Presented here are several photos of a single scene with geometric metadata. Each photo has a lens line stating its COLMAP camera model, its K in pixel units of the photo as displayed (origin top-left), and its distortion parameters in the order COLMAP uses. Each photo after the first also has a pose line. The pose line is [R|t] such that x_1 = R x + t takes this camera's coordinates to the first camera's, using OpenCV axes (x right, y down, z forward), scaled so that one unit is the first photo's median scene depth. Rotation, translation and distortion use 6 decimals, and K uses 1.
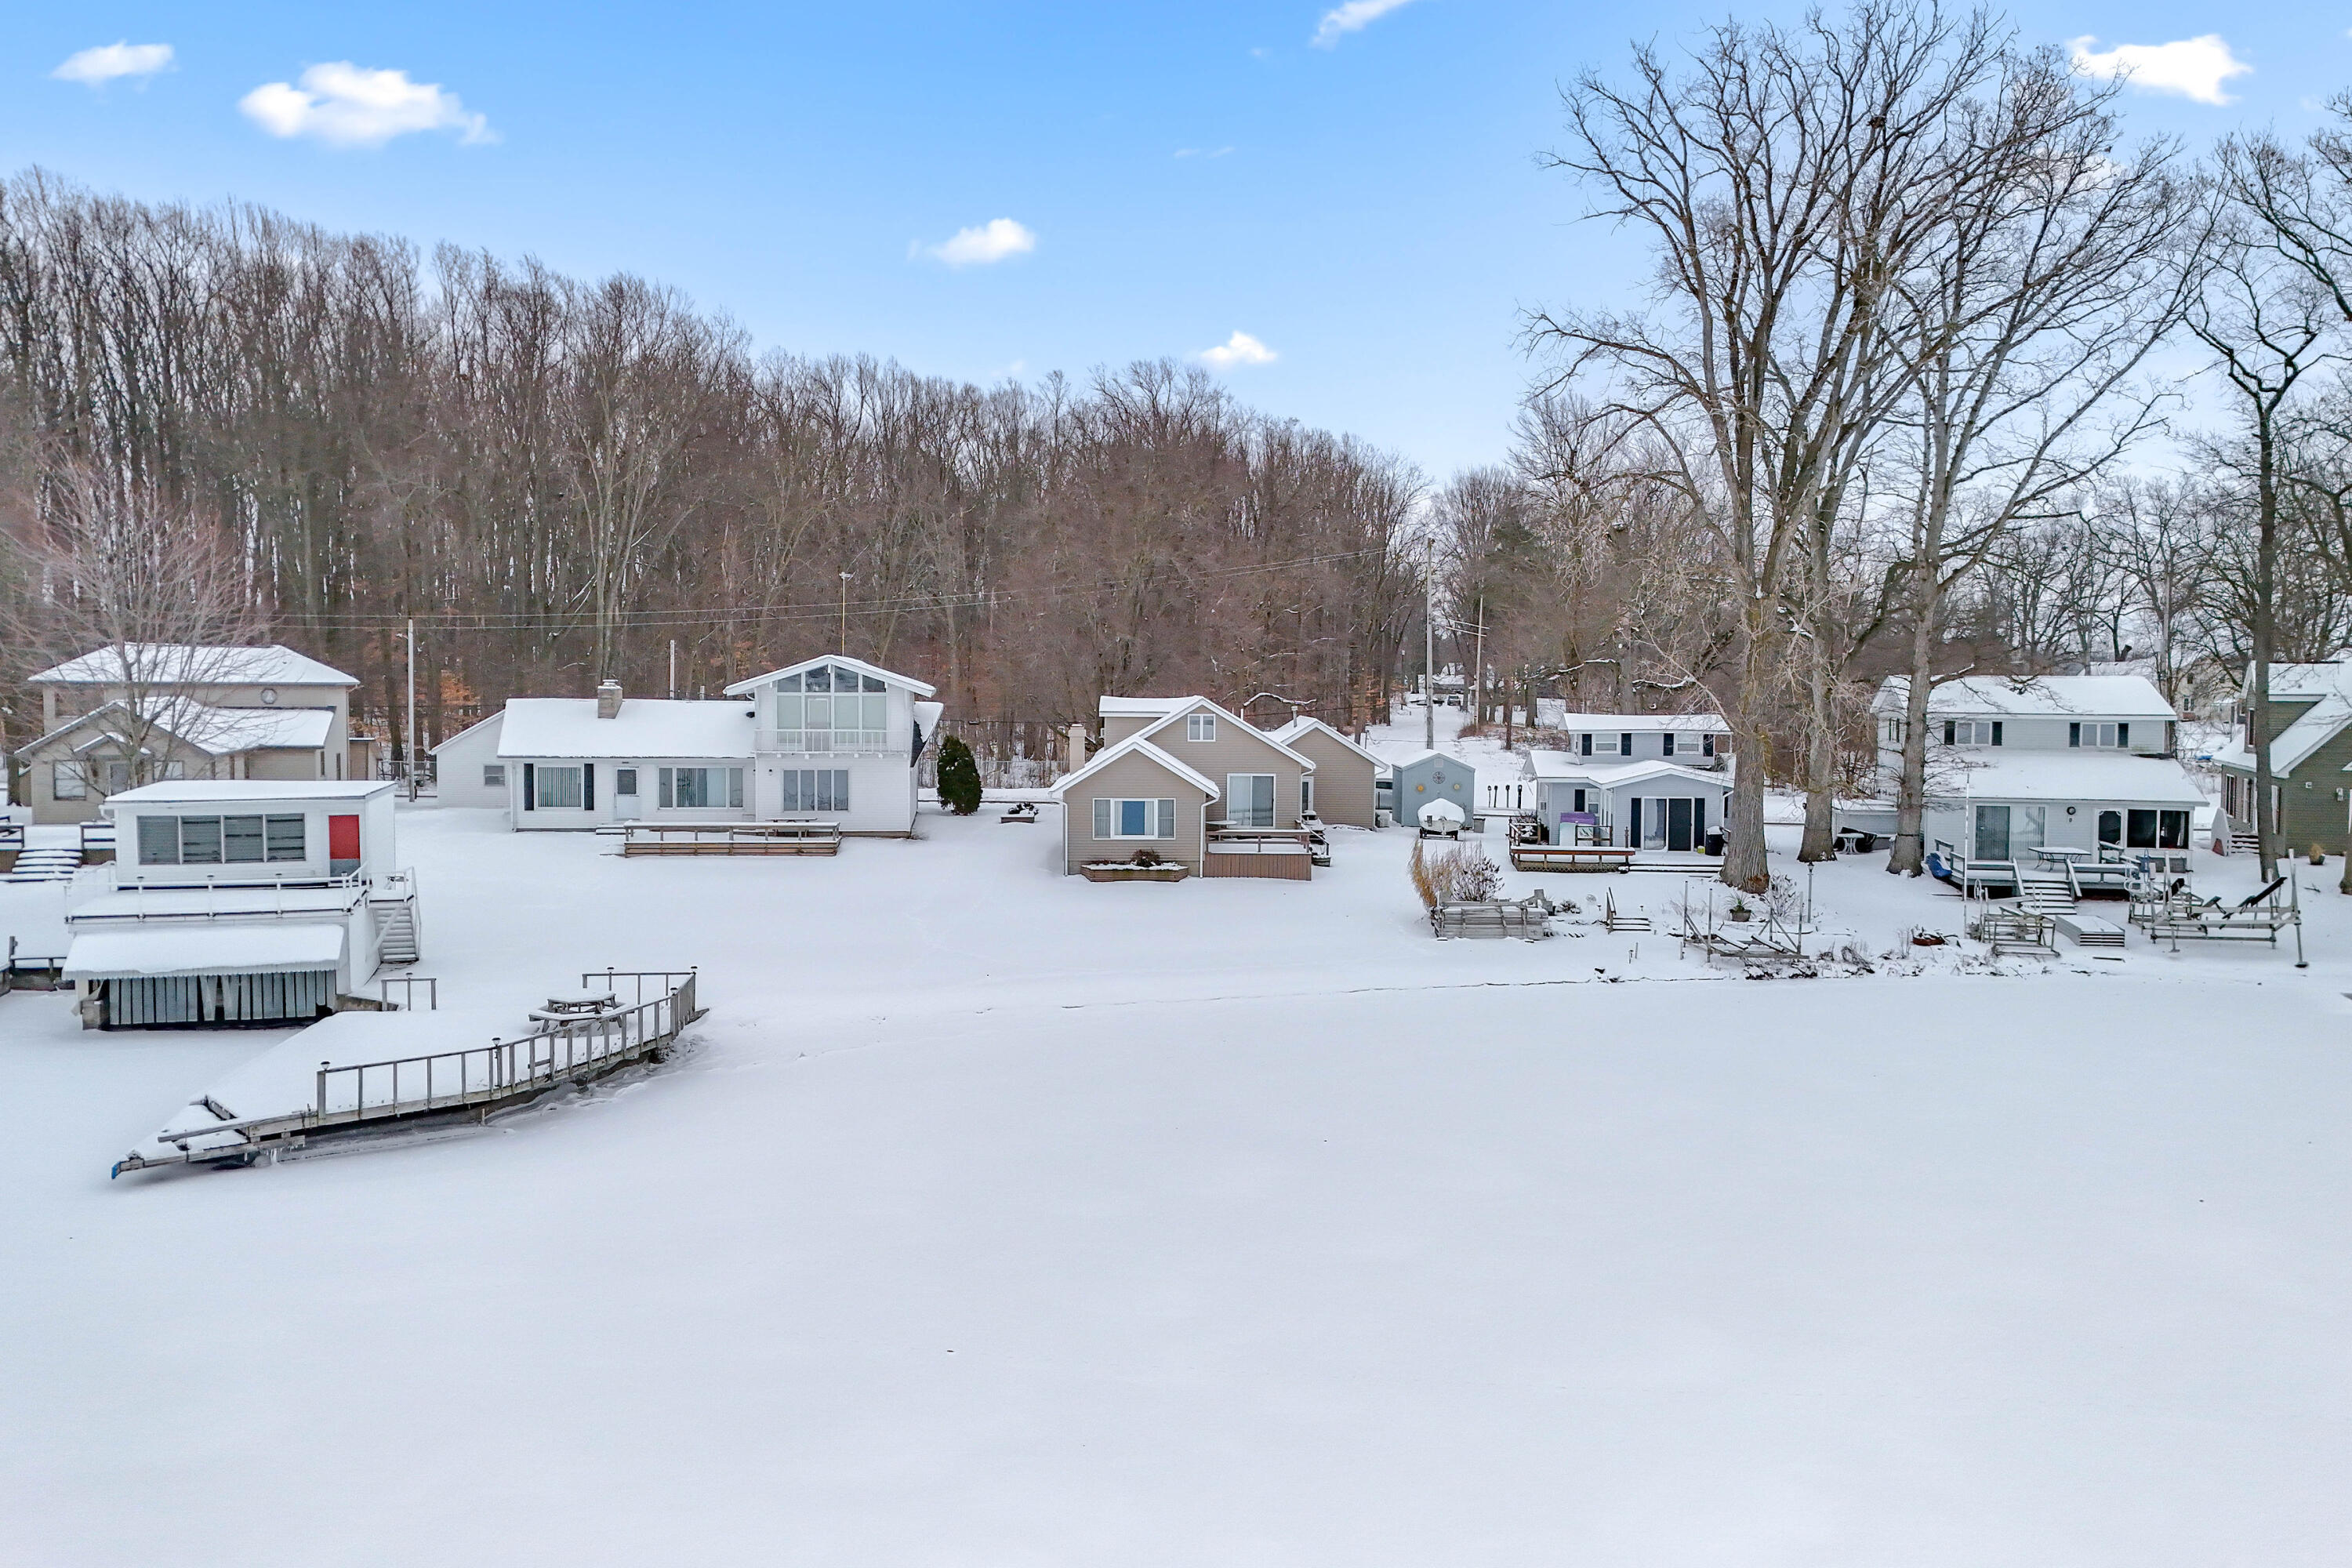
lens RADIAL K [[1996.0, 0, 1175.2], [0, 1996.0, 793.1], [0, 0, 1]] dist [0.043966, -0.046635]
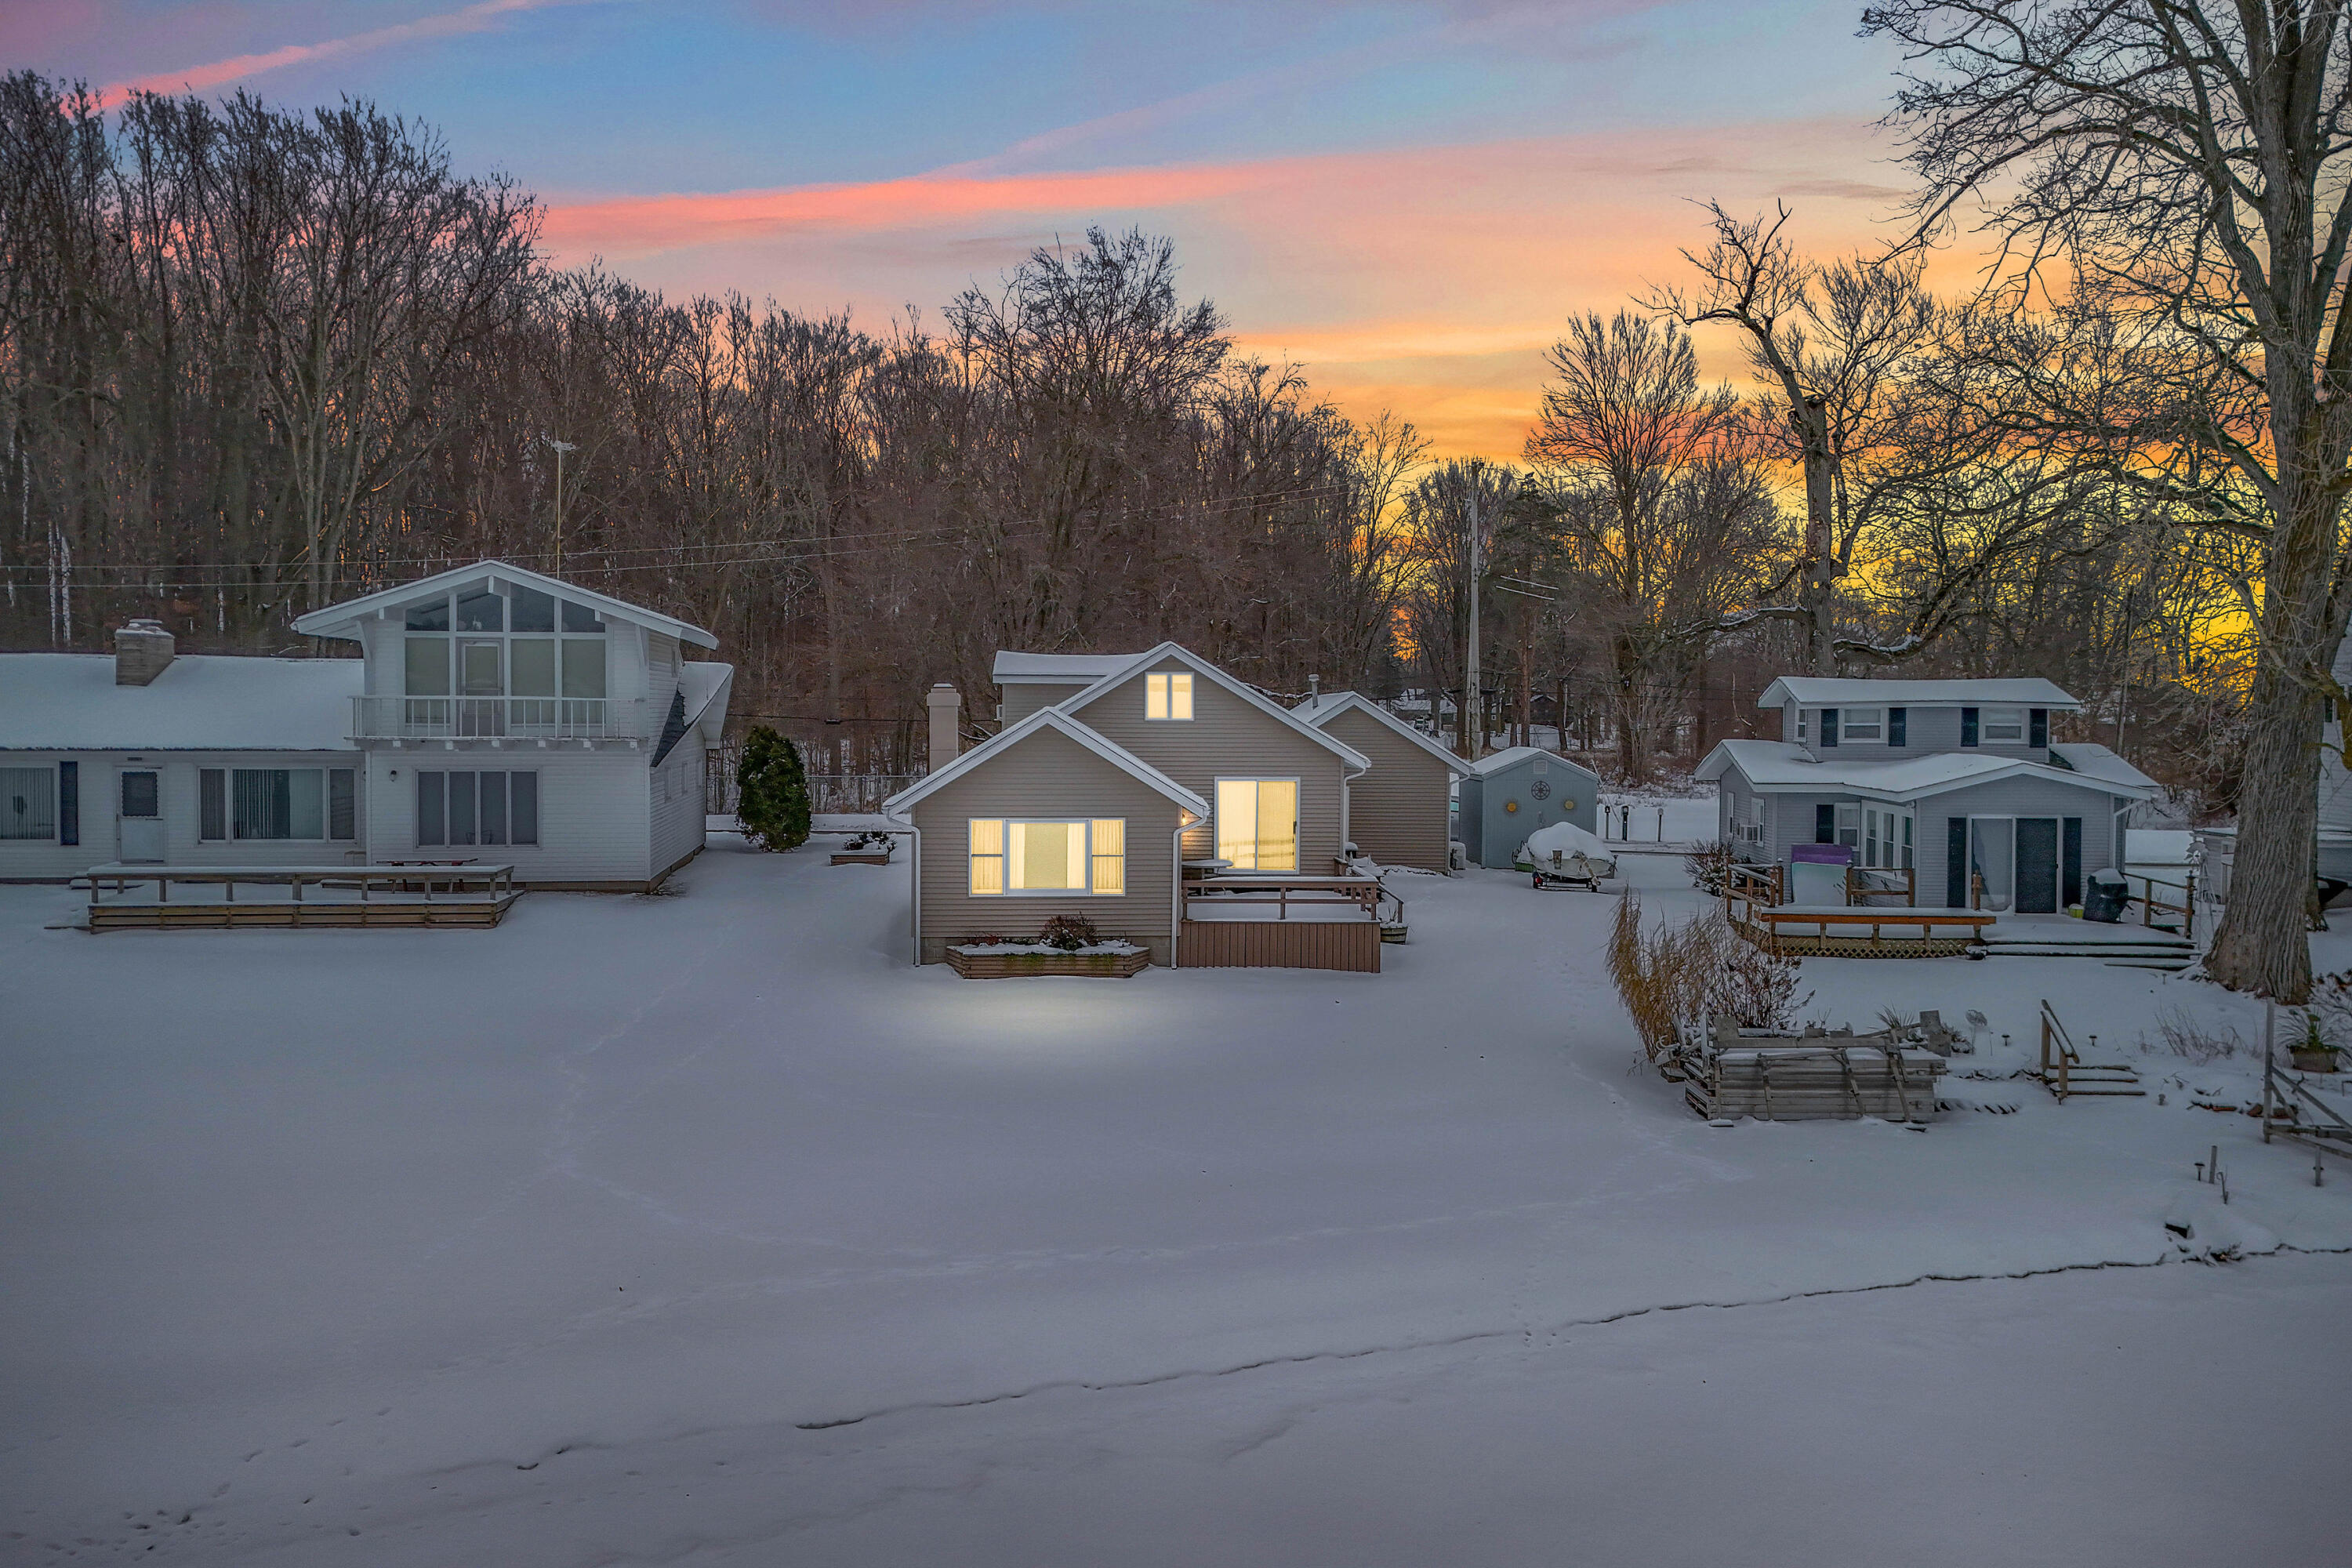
lens RADIAL K [[1996.0, 0, 1166.0], [0, 1996.0, 776.3], [0, 0, 1]] dist [0.043966, -0.046635]
pose [[0.999654, -0.001868, 0.026254, -0.002756], [0.002587, 0.999622, -0.027377, 0.005626], [-0.026193, 0.027436, 0.999280, 0.445681]]
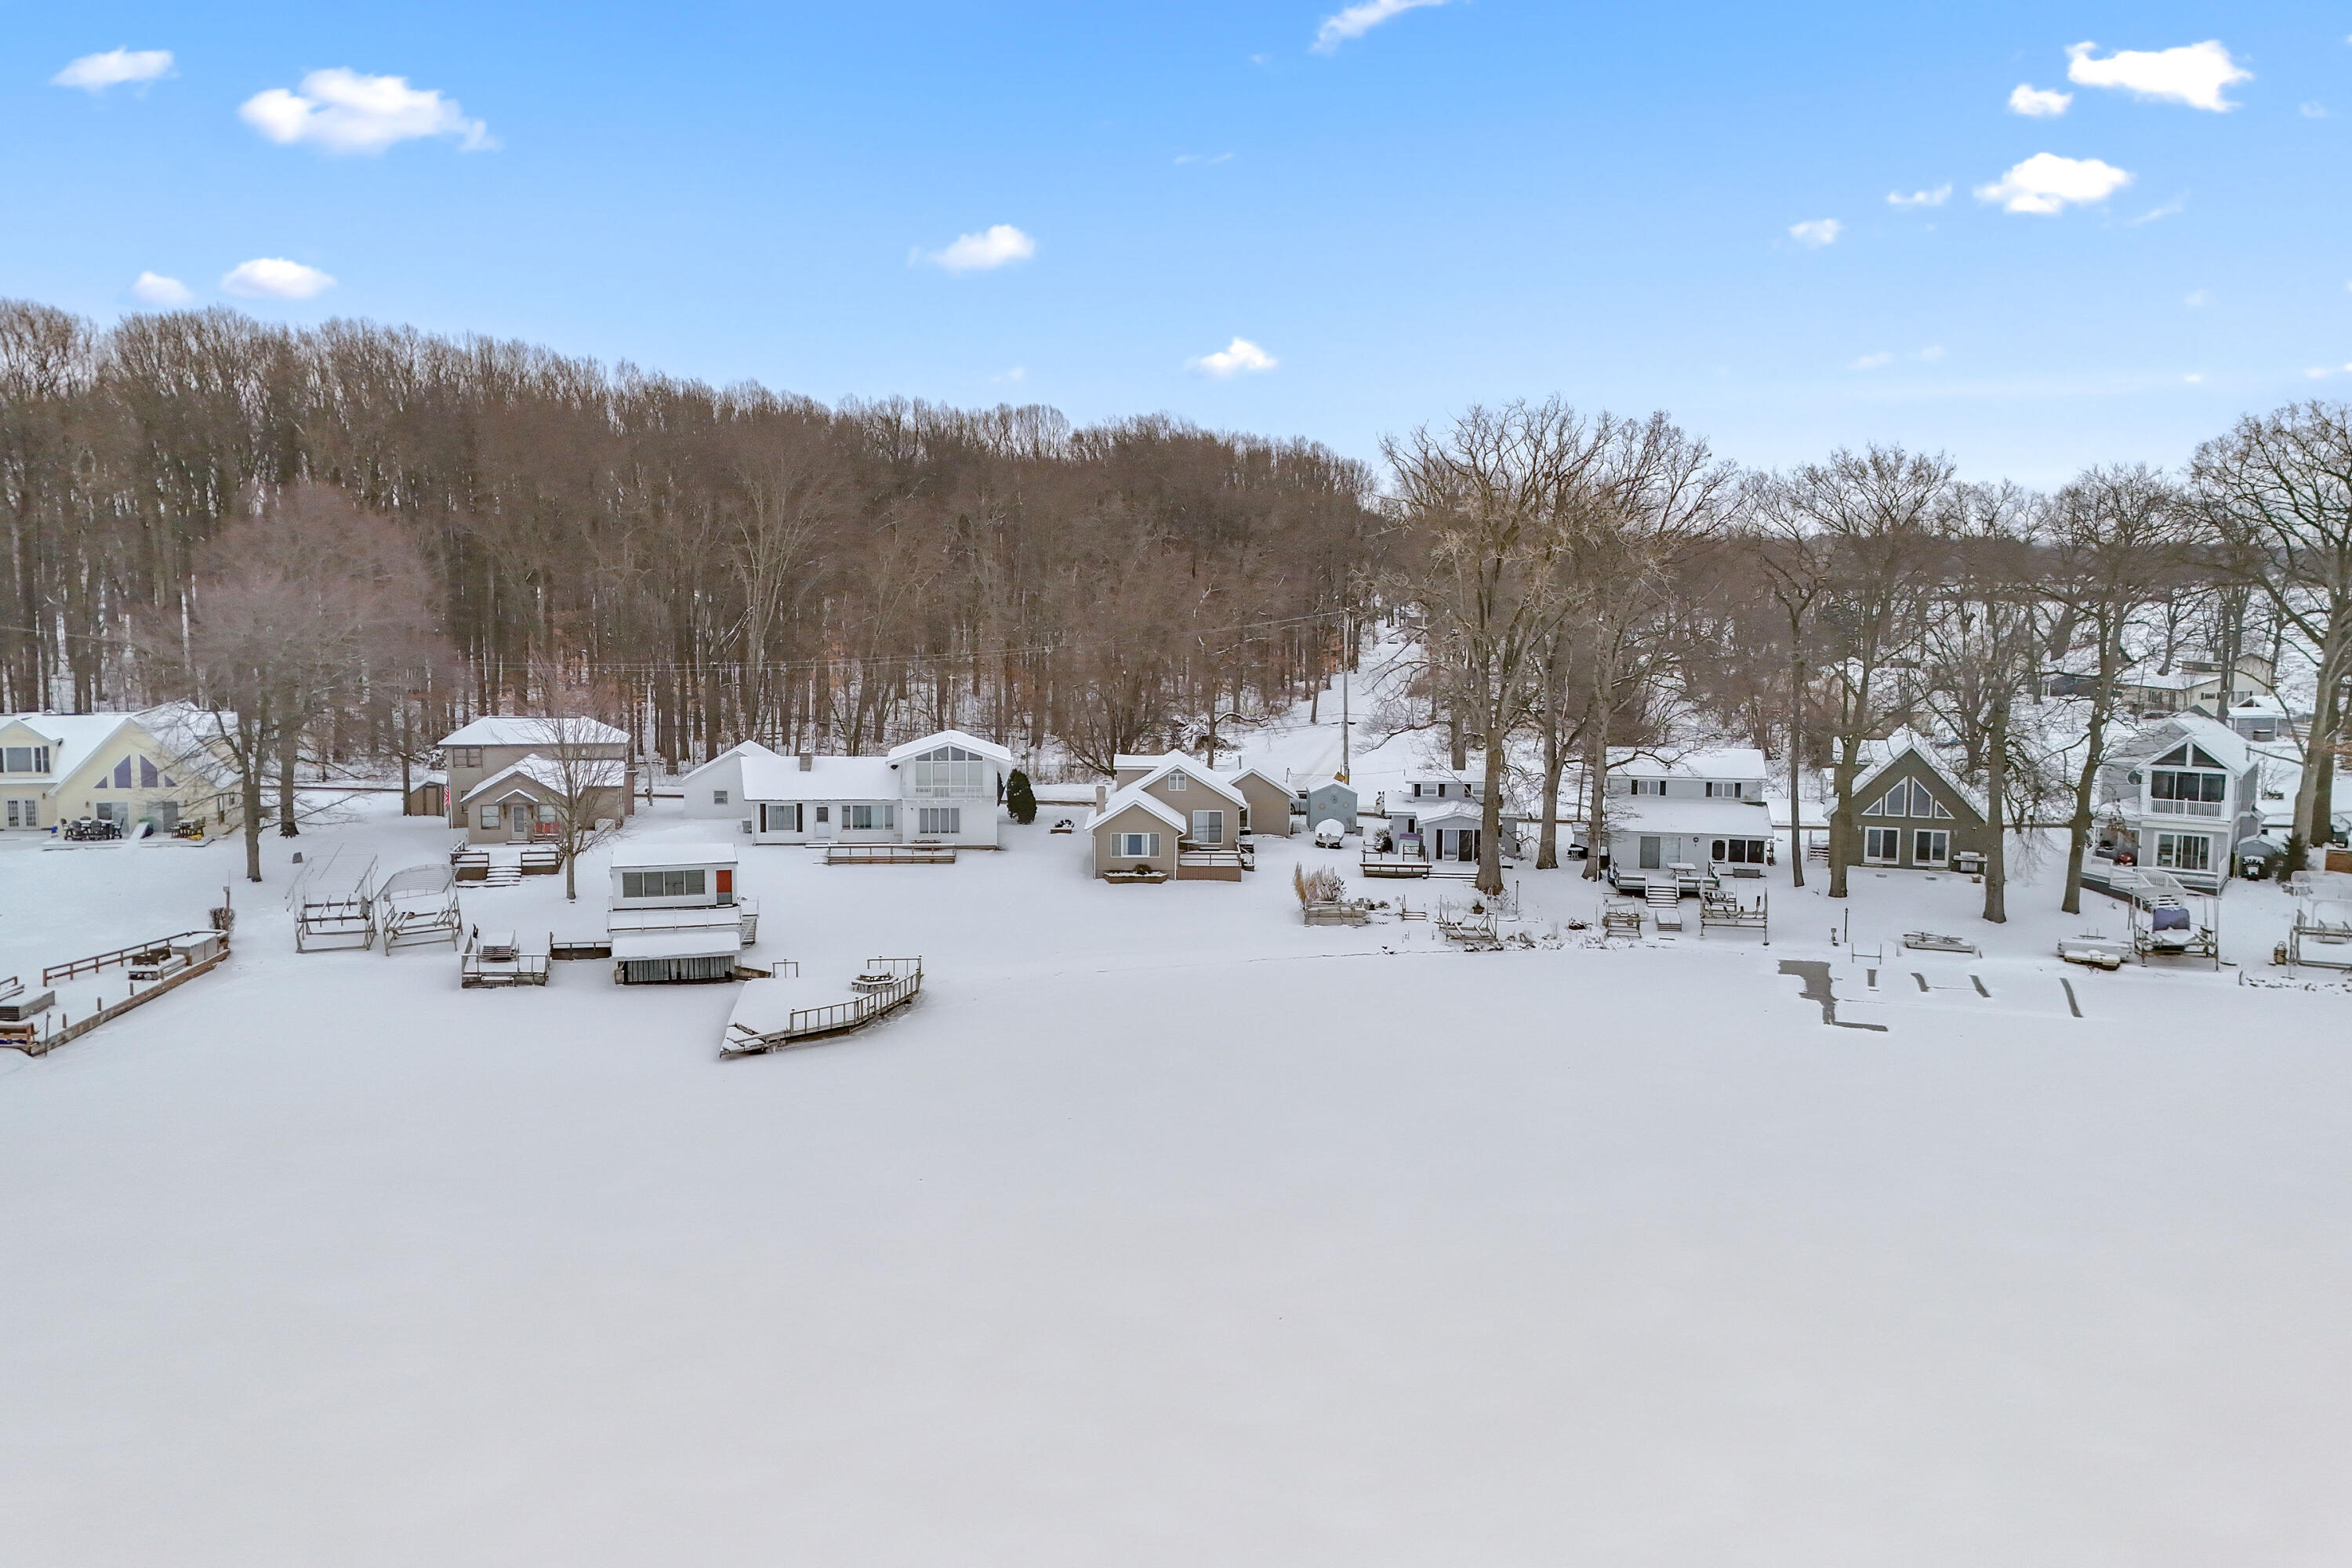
lens RADIAL K [[1996.0, 0, 1180.4], [0, 1996.0, 780.9], [0, 0, 1]] dist [0.043966, -0.046635]
pose [[0.999999, 0.001422, -0.000395, 0.017041], [-0.001399, 0.998519, 0.054385, -0.125053], [0.000472, -0.054384, 0.998520, -0.634248]]
